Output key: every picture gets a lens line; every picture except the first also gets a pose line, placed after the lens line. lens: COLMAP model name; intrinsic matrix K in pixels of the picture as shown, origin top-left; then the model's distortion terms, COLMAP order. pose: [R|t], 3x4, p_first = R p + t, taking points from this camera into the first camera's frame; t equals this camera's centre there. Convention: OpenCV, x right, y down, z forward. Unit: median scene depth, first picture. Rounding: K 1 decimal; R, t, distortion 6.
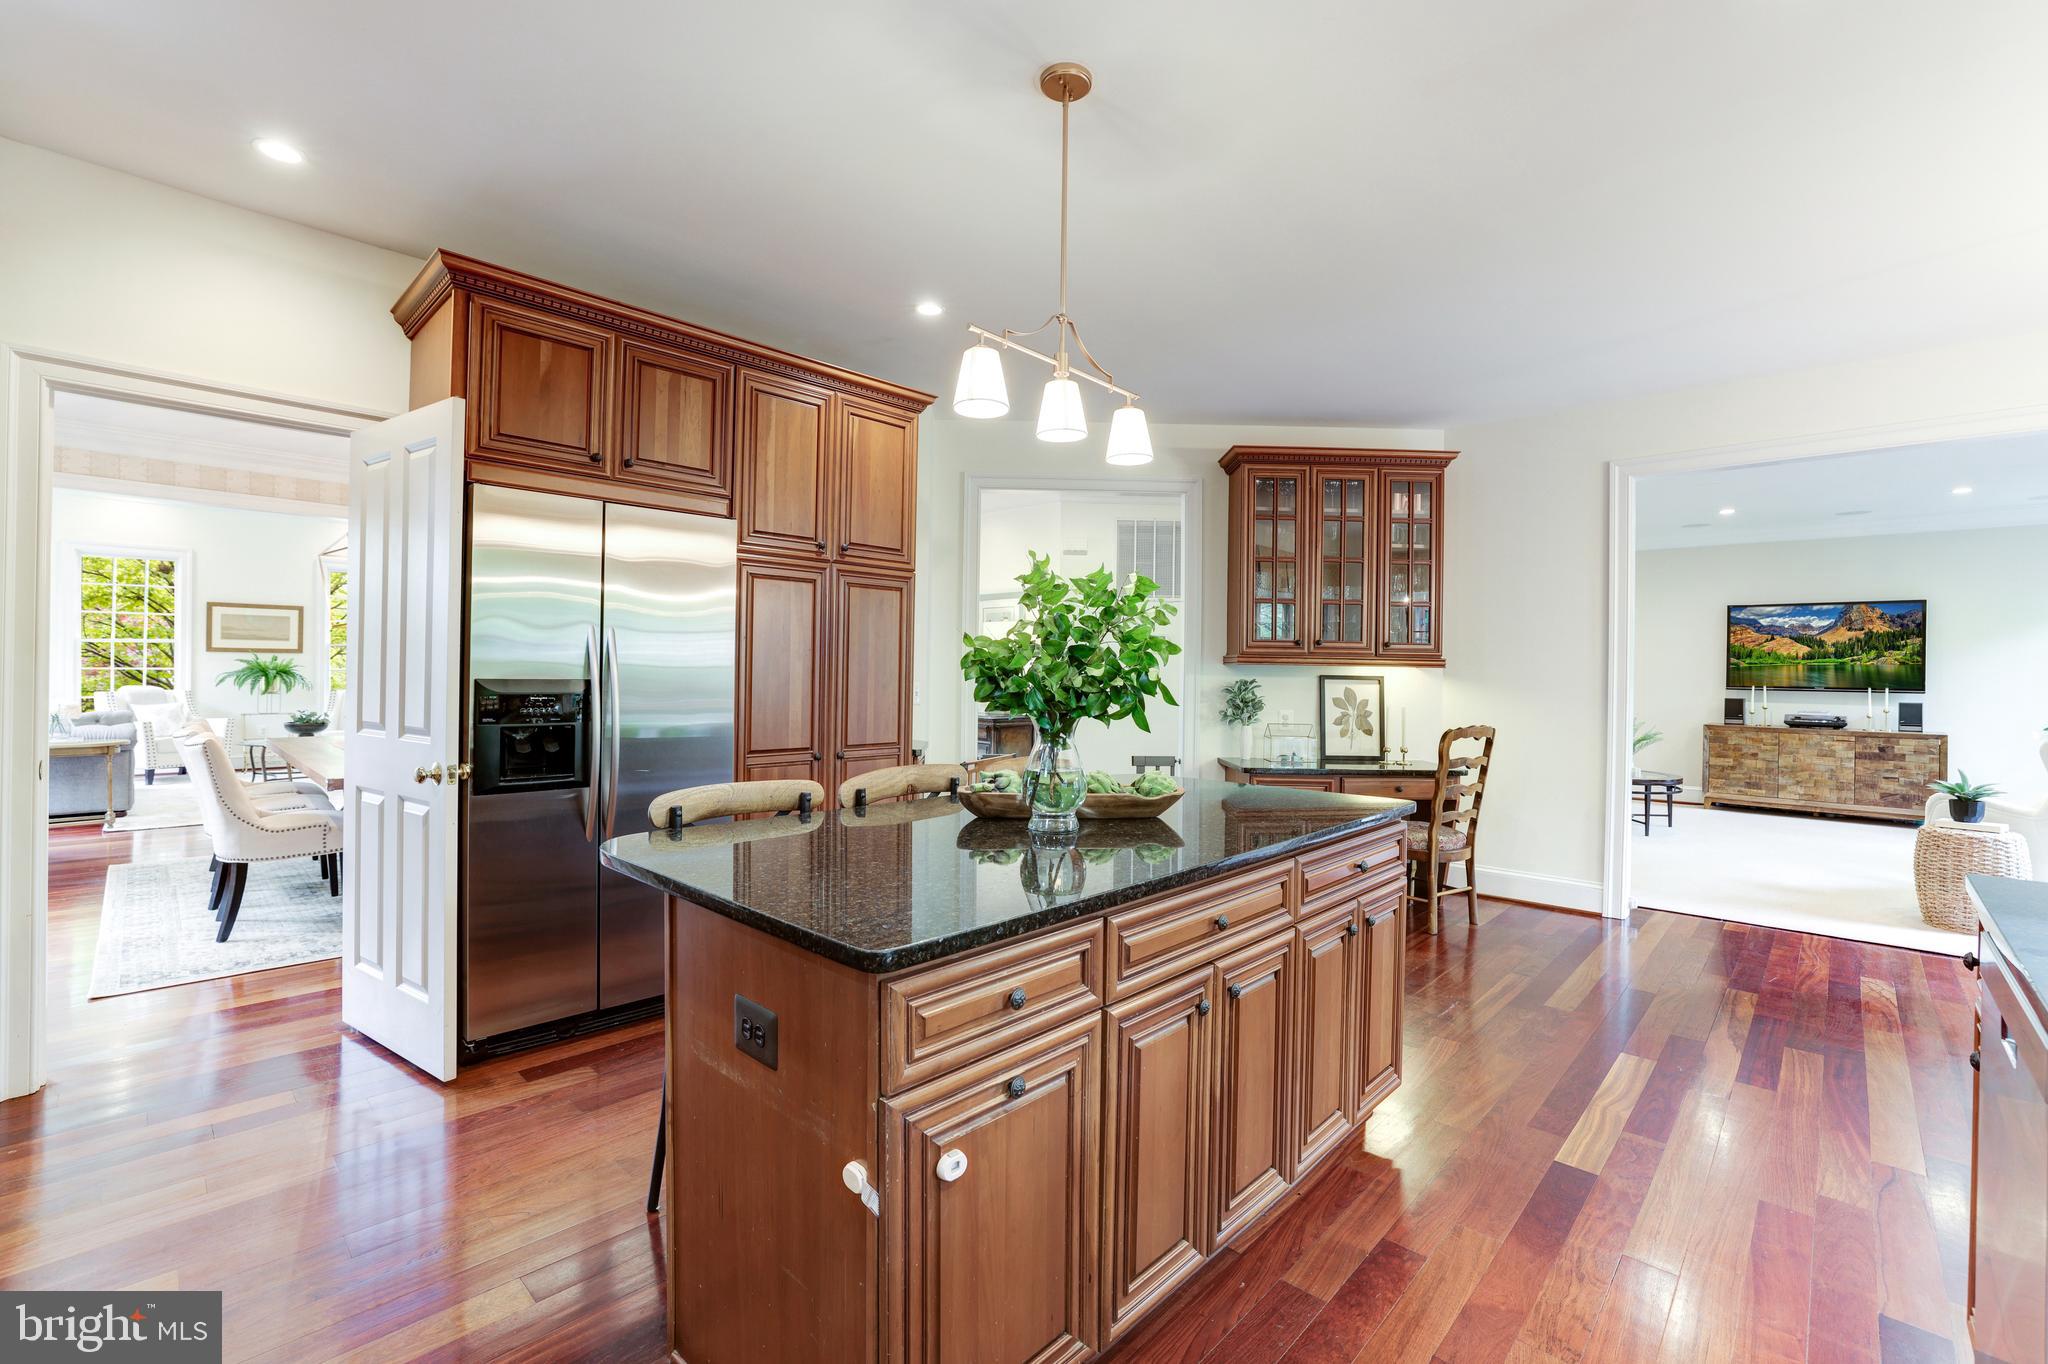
lens RADIAL K [[884.6, 0, 1015.7], [0, 884.6, 669.9], [0, 0, 1]] dist [-0.051102, 0.018263]
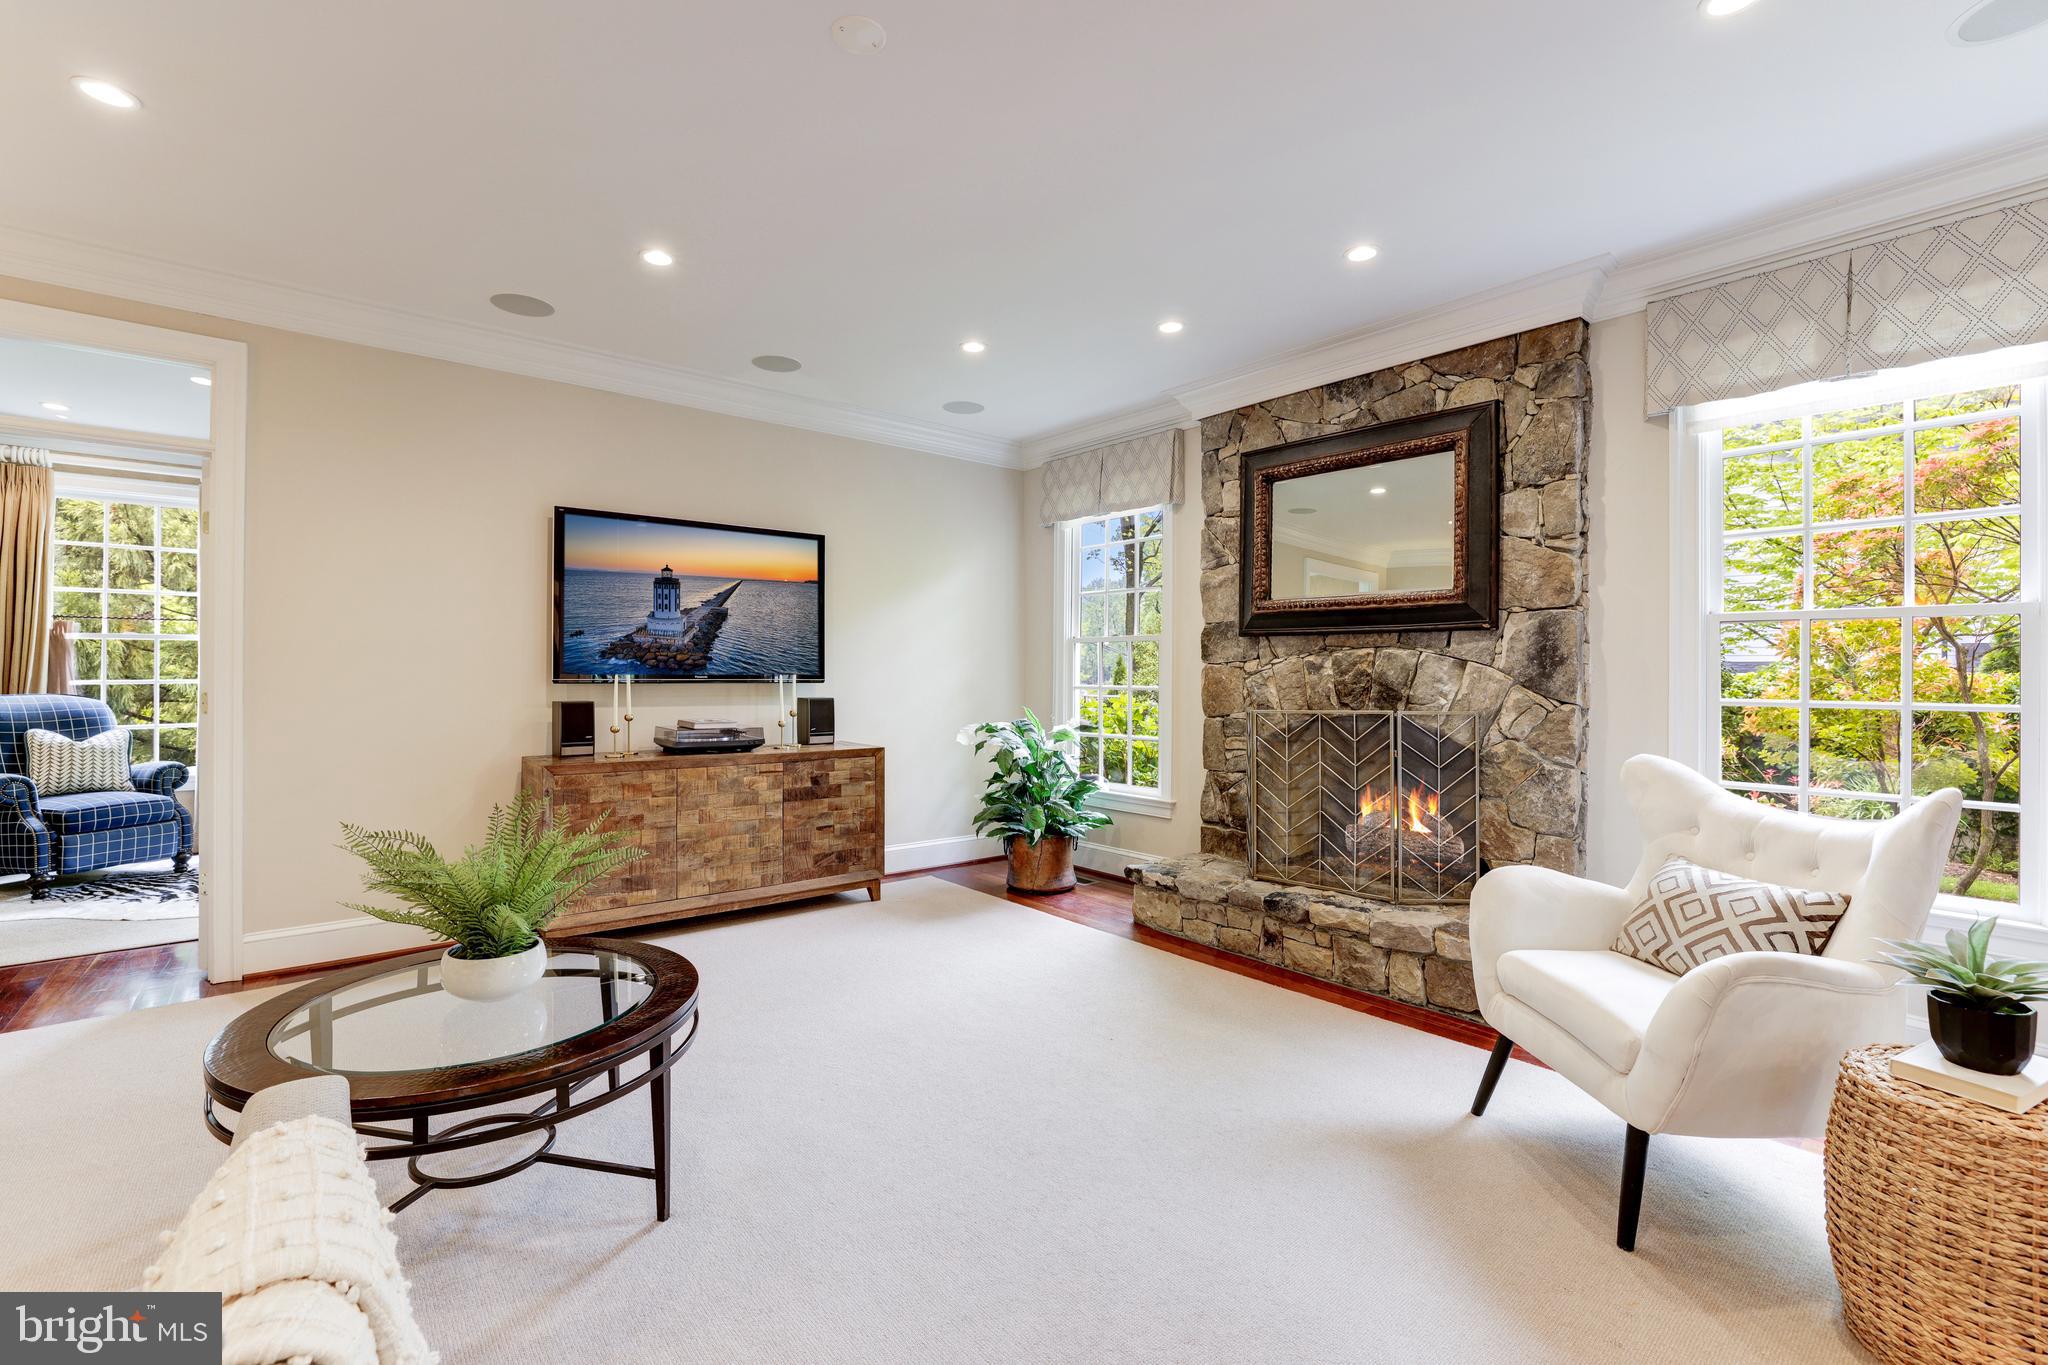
lens RADIAL K [[884.6, 0, 1015.7], [0, 884.6, 670.4], [0, 0, 1]] dist [-0.051102, 0.018263]
pose [[0.116613, -0.012180, 0.993103, 0.425928], [-0.001317, 0.999922, 0.012418, 0.010120], [-0.993177, -0.002756, 0.116588, 0.780159]]
